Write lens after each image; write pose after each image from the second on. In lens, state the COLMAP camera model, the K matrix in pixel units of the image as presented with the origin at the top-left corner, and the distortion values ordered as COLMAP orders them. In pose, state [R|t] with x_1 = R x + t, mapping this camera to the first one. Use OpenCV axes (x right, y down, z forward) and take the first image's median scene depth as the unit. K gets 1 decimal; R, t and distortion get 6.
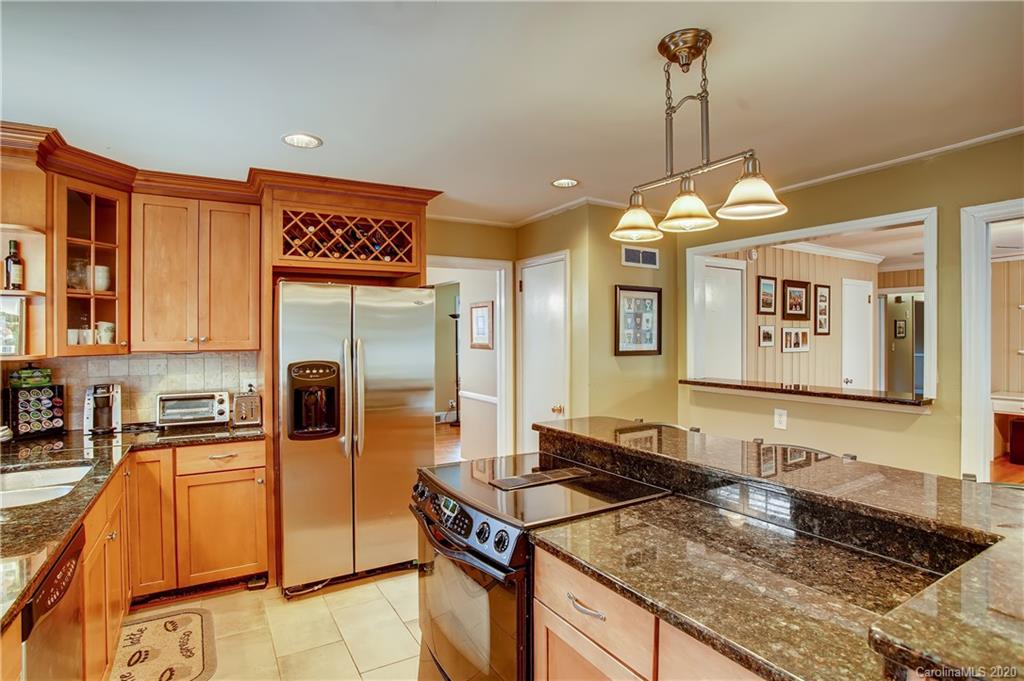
lens RADIAL K [[522.7, 0, 513.7], [0, 522.7, 334.5], [0, 0, 1]] dist [-0.048065, 0.004186]
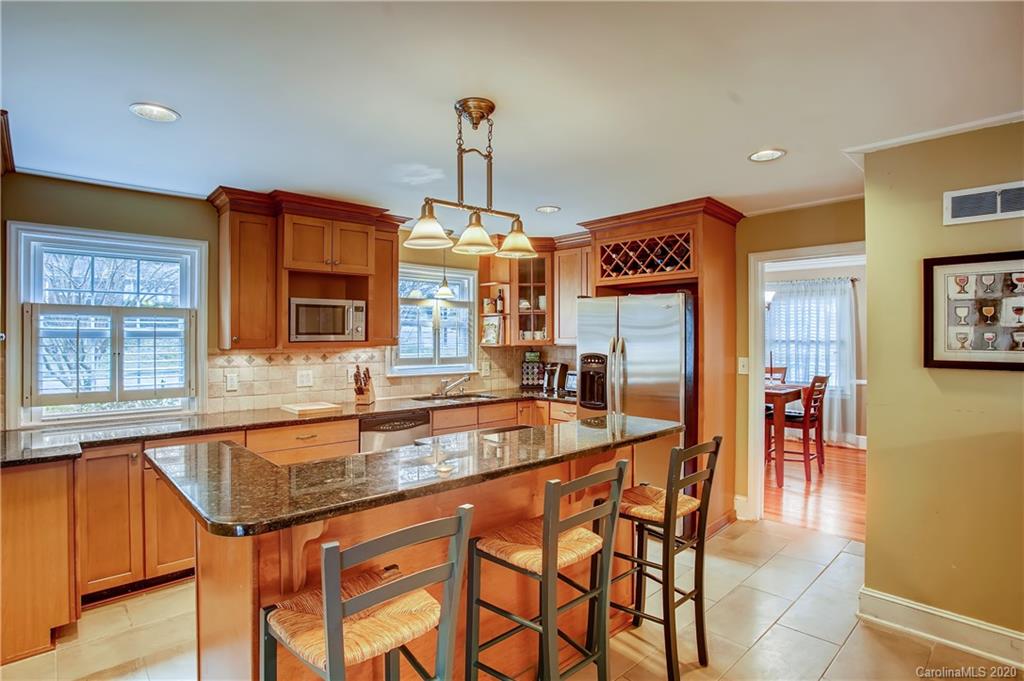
lens RADIAL K [[522.7, 0, 515.9], [0, 522.7, 336.0], [0, 0, 1]] dist [-0.048065, 0.004186]
pose [[0.217717, 0.001875, -0.976010, 0.814324], [-0.004901, 0.999988, 0.000828, 0.004495], [0.976000, 0.004603, 0.217723, 0.419825]]
